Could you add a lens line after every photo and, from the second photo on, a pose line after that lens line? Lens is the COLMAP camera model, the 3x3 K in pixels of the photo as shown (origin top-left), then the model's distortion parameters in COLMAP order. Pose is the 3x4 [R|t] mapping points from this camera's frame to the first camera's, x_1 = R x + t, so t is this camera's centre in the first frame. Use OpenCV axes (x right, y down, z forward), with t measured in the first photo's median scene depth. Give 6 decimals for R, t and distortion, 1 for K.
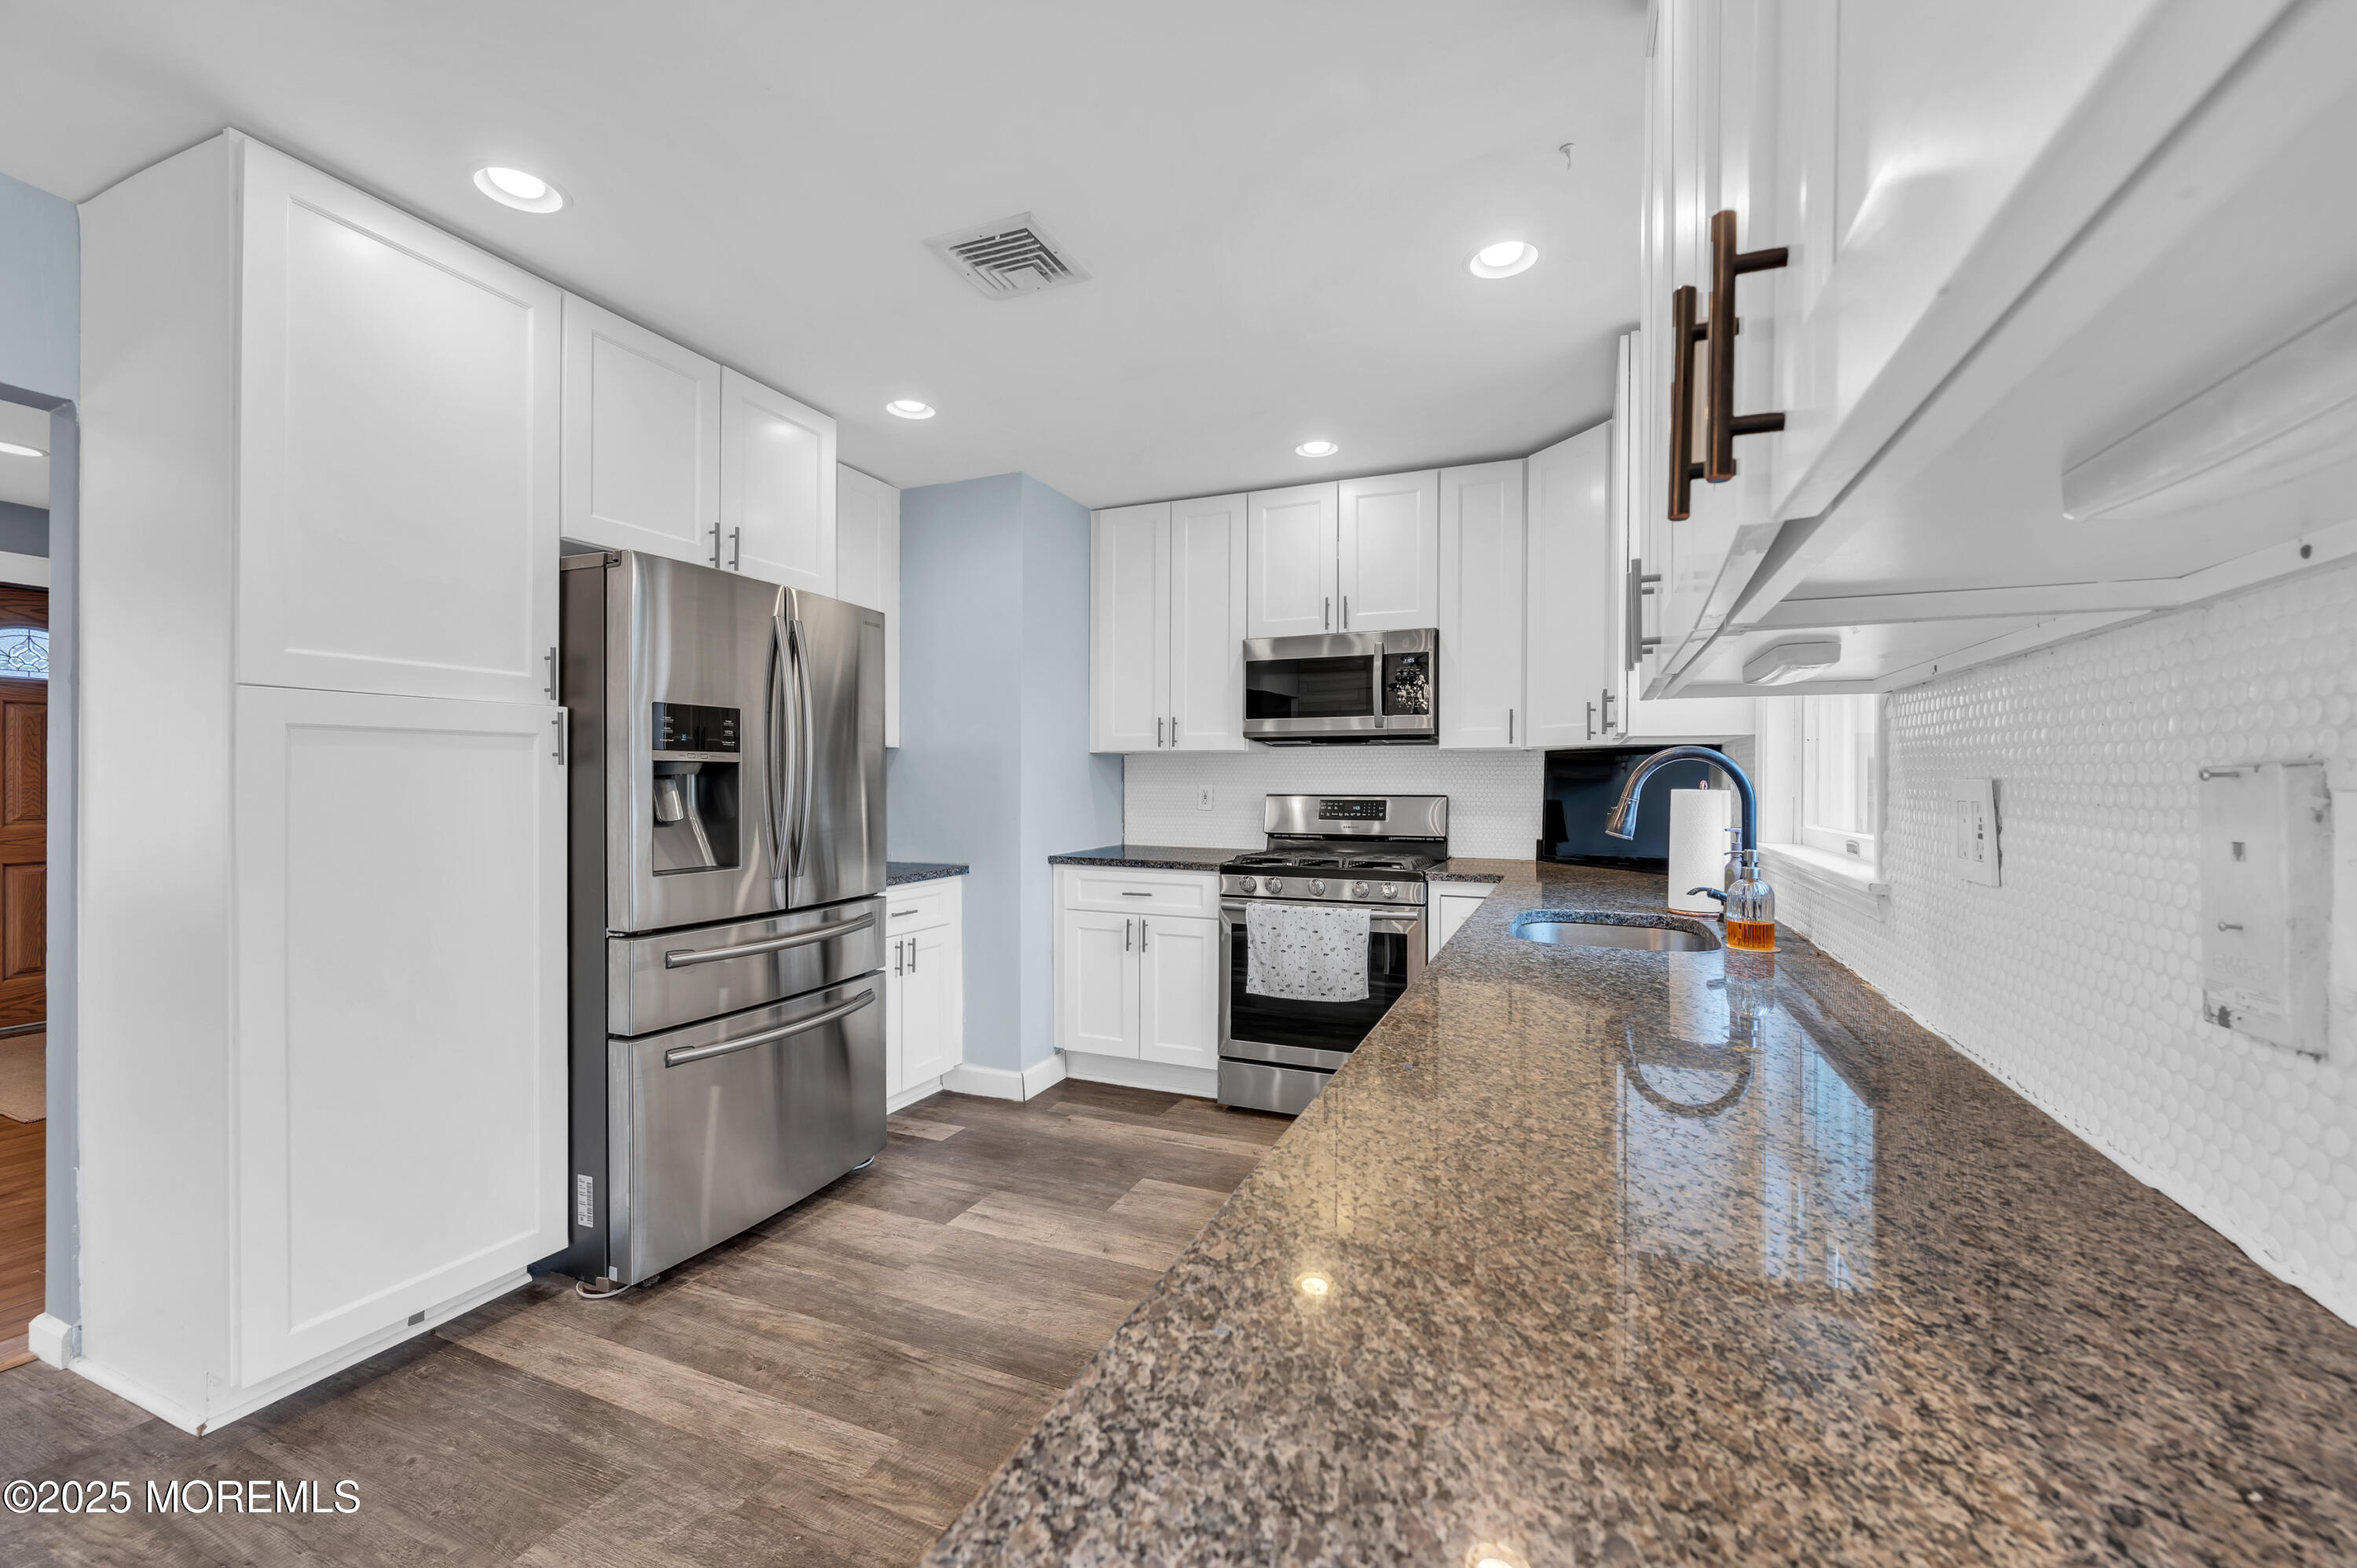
lens RADIAL K [[943.2, 0, 1177.4], [0, 943.2, 777.8], [0, 0, 1]] dist [-0.001222, -0.000409]
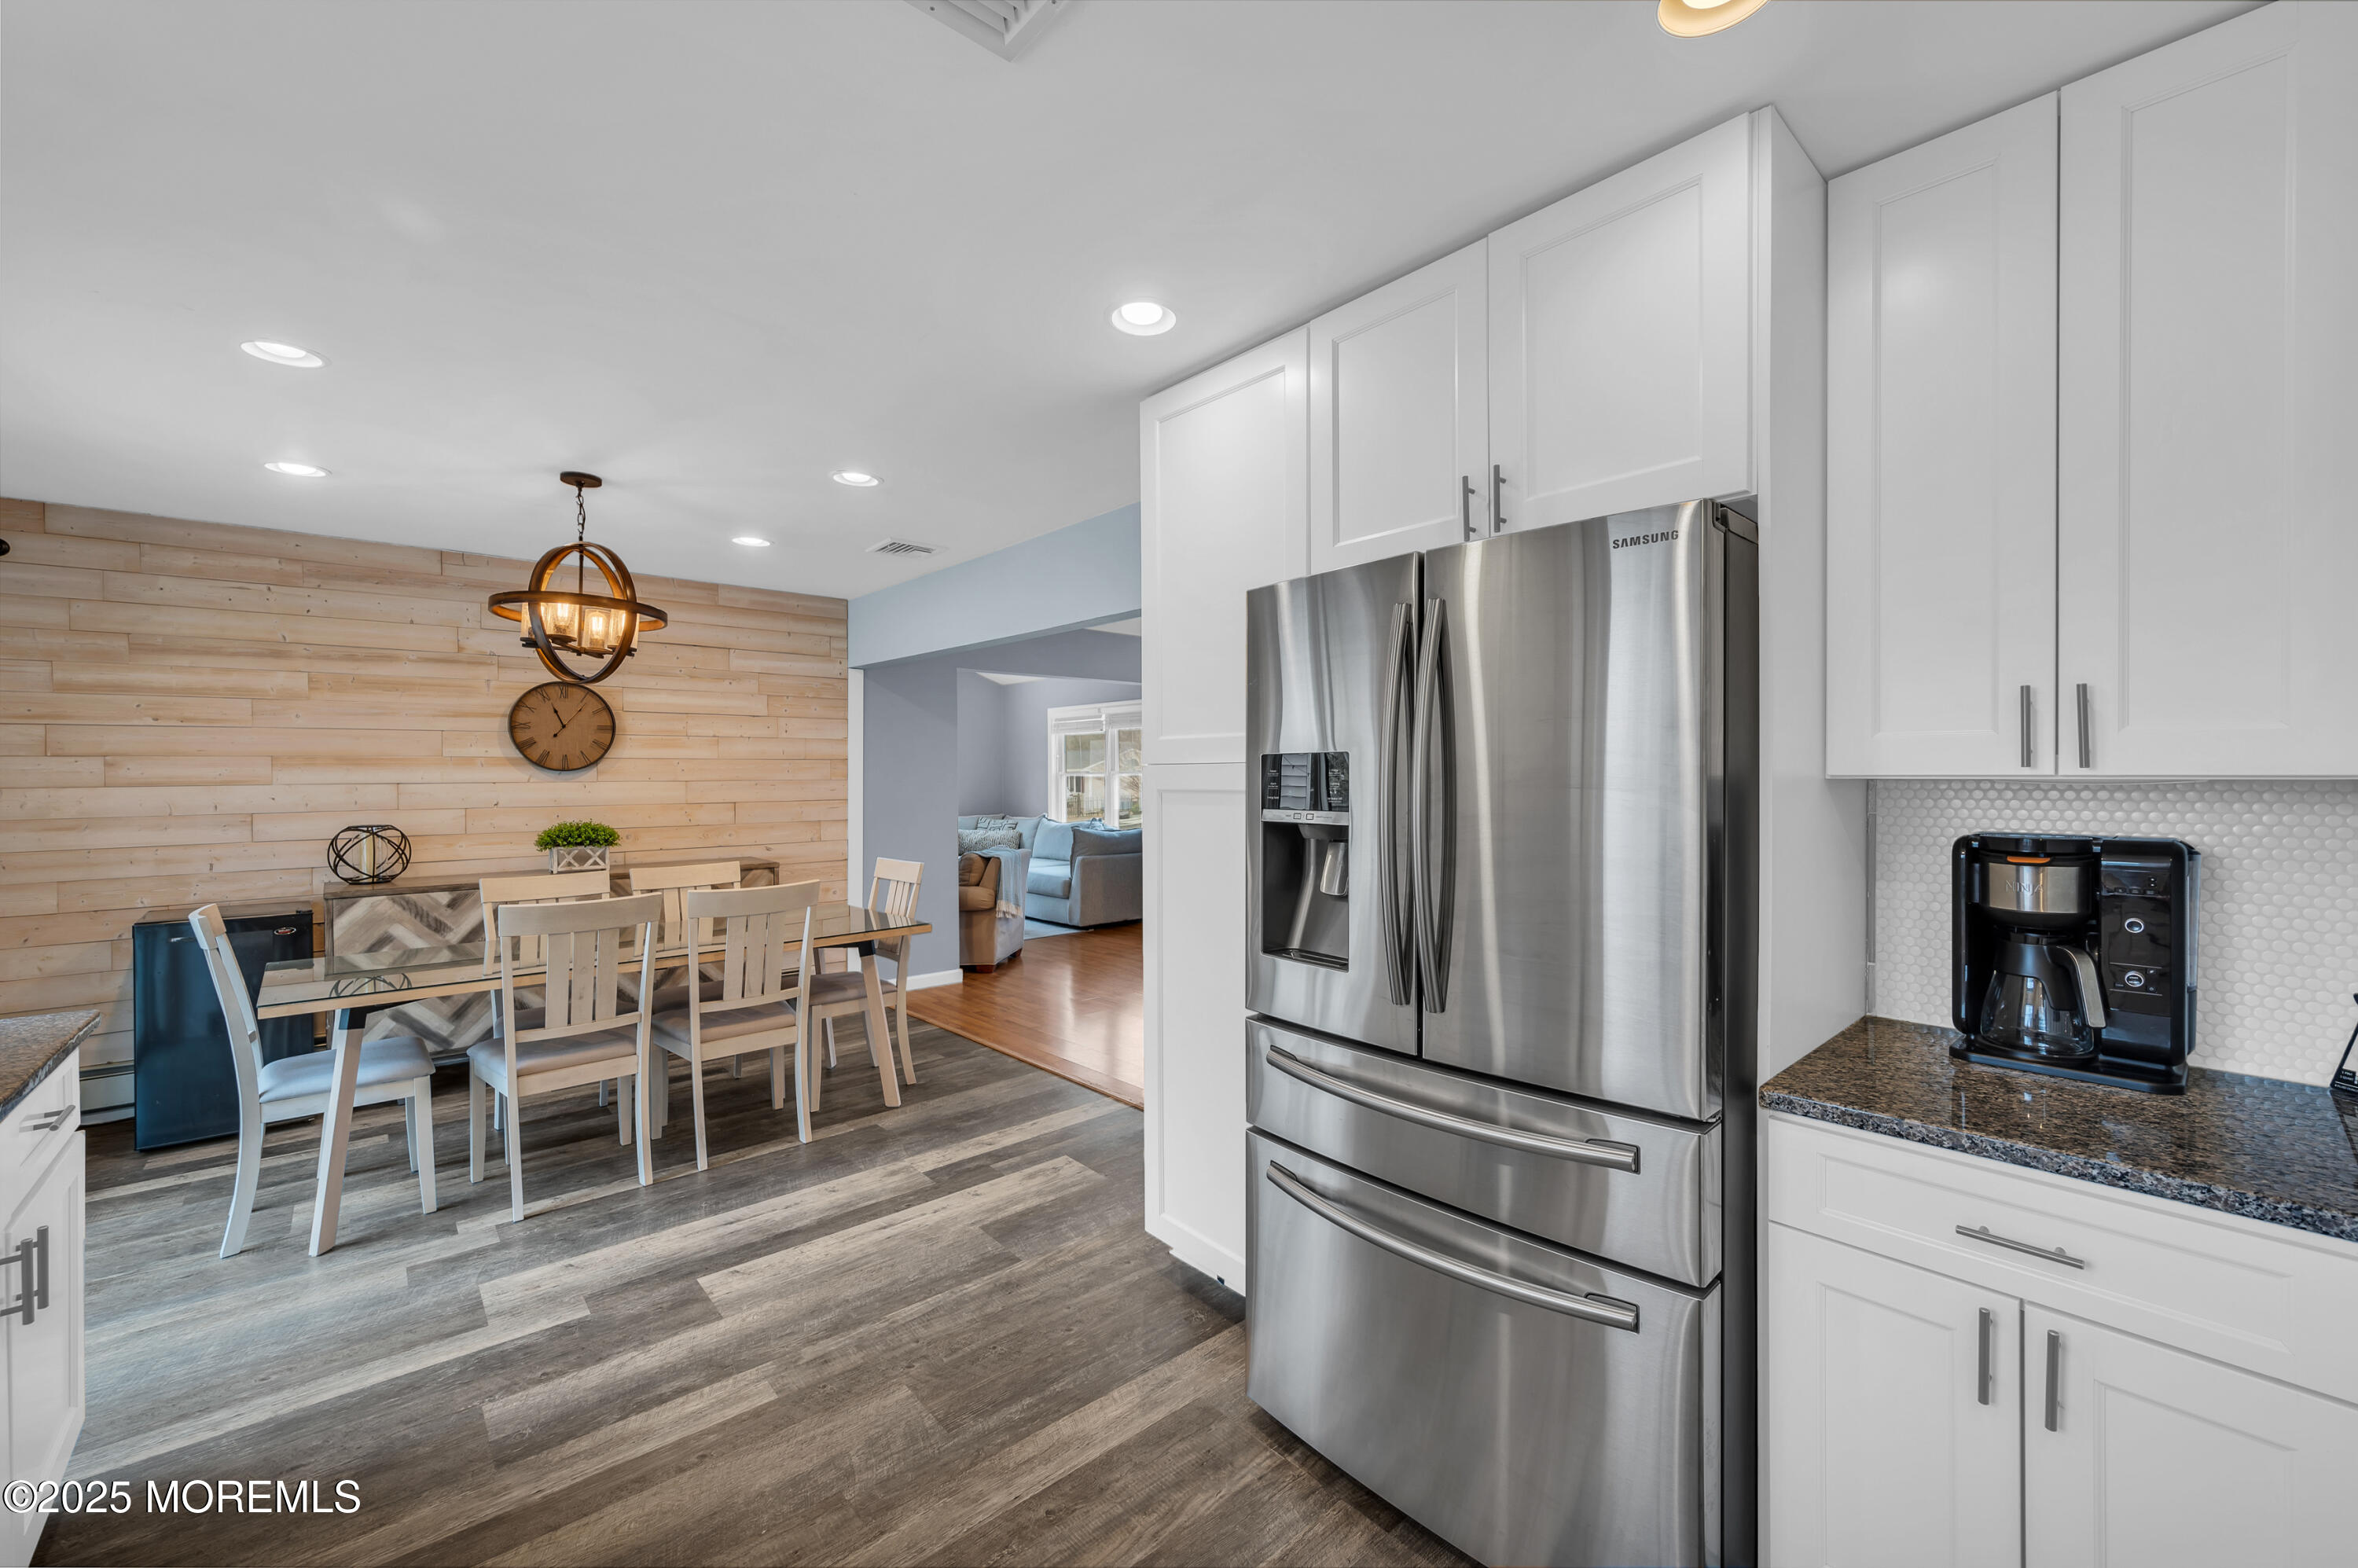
lens RADIAL K [[946.7, 0, 1179.0], [0, 946.7, 784.0], [0, 0, 1]] dist [0.001809, -0.000356]
pose [[-0.425947, 0.001748, -0.904746, 0.180727], [0.001157, 0.999998, 0.001387, -0.036233], [0.904747, -0.000456, -0.425948, 0.860790]]
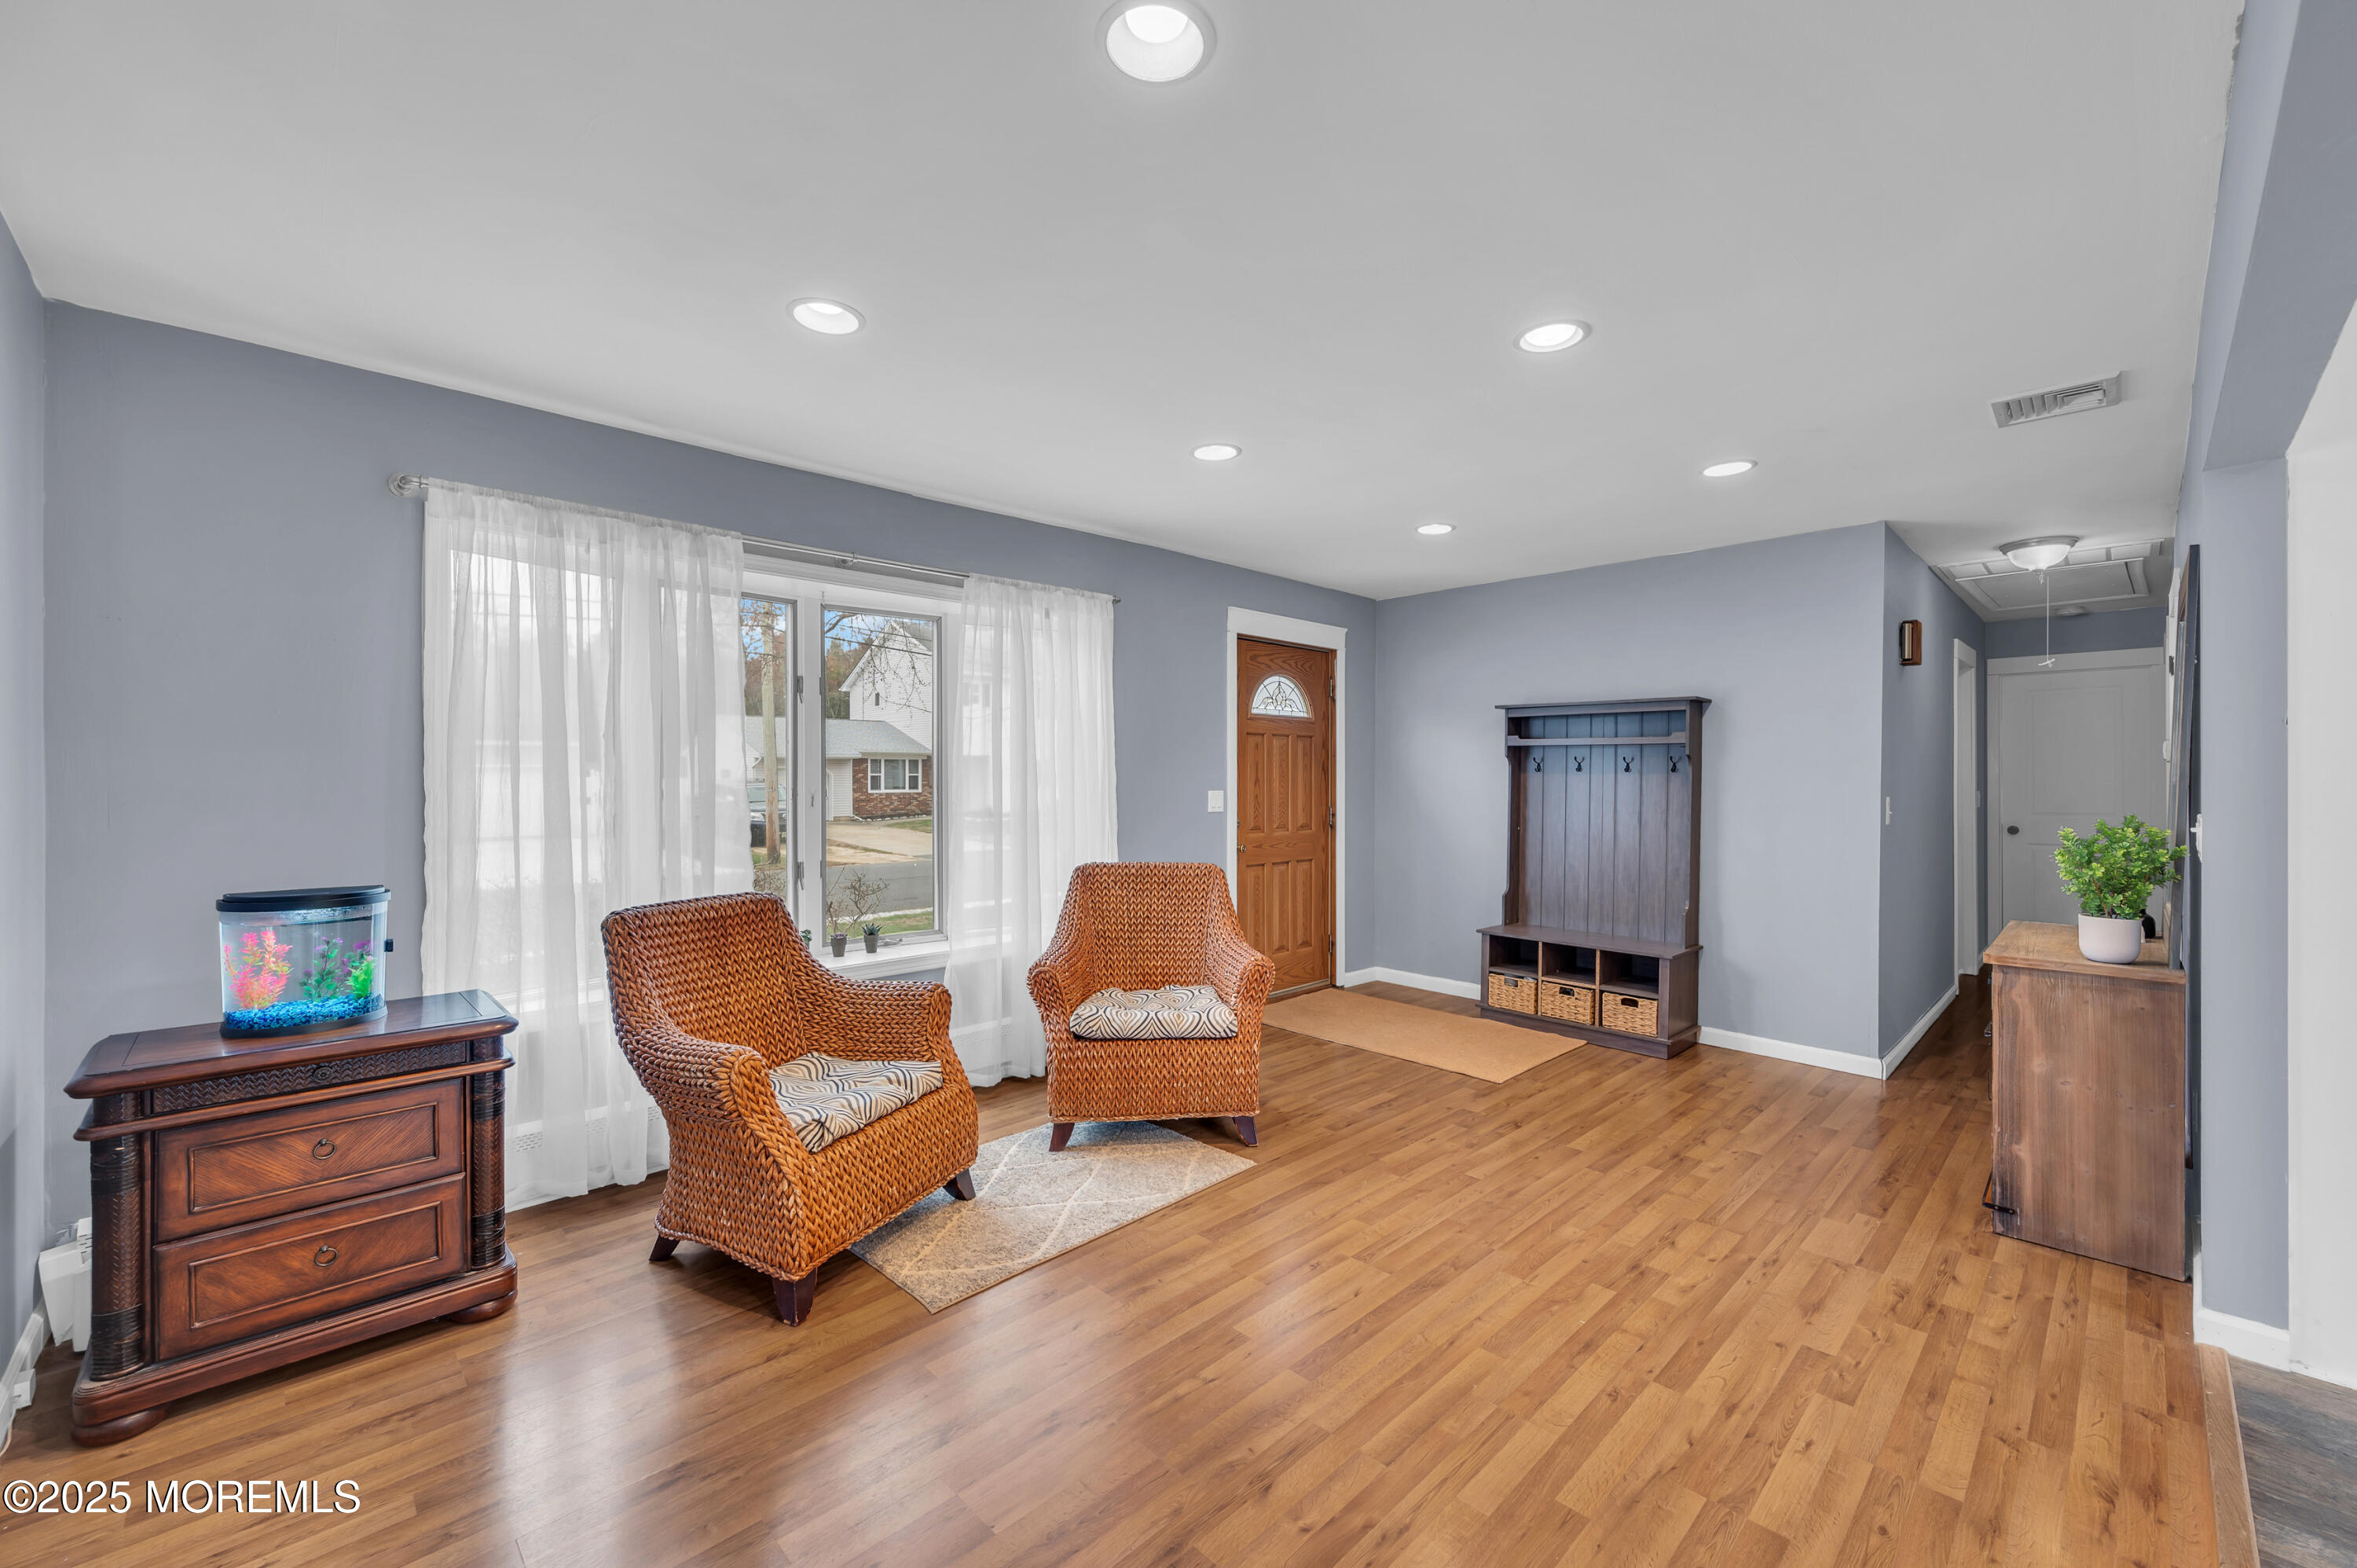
lens RADIAL K [[931.5, 0, 1172.2], [0, 931.5, 781.5], [0, 0, 1]] dist [-0.000209, -0.000169]
pose [[0.920594, -0.006019, -0.390475, -1.105079], [0.006696, 0.999978, 0.000373, -0.024417], [0.390464, -0.002958, 0.920613, -0.259465]]
